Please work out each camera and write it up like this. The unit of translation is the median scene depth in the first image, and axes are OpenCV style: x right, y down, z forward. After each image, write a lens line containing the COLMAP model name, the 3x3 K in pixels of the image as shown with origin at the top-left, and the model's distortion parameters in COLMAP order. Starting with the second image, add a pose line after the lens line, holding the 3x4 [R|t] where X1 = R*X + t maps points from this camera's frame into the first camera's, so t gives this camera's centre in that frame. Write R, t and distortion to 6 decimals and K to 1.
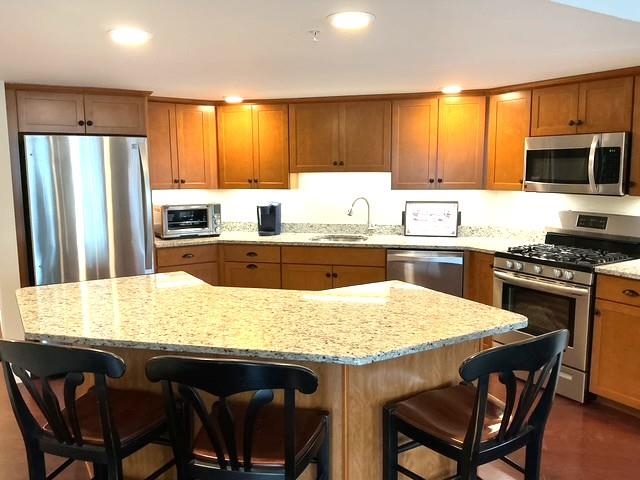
lens RADIAL K [[528.3, 0, 320.0], [0, 528.3, 240.0], [0, 0, 1]] dist [0.011888, -0.006896]
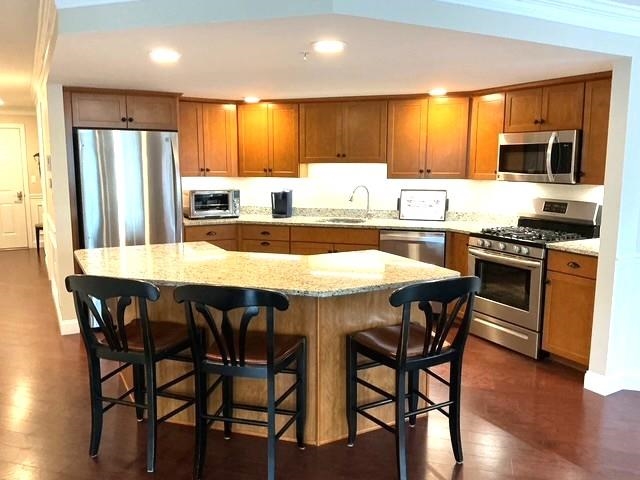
lens RADIAL K [[528.3, 0, 320.0], [0, 528.3, 240.0], [0, 0, 1]] dist [0.011888, -0.006896]
pose [[0.998444, 0.016040, -0.053403, 0.059344], [-0.015401, 0.999805, 0.012355, 0.028795], [0.053591, -0.011513, 0.998497, -0.171686]]
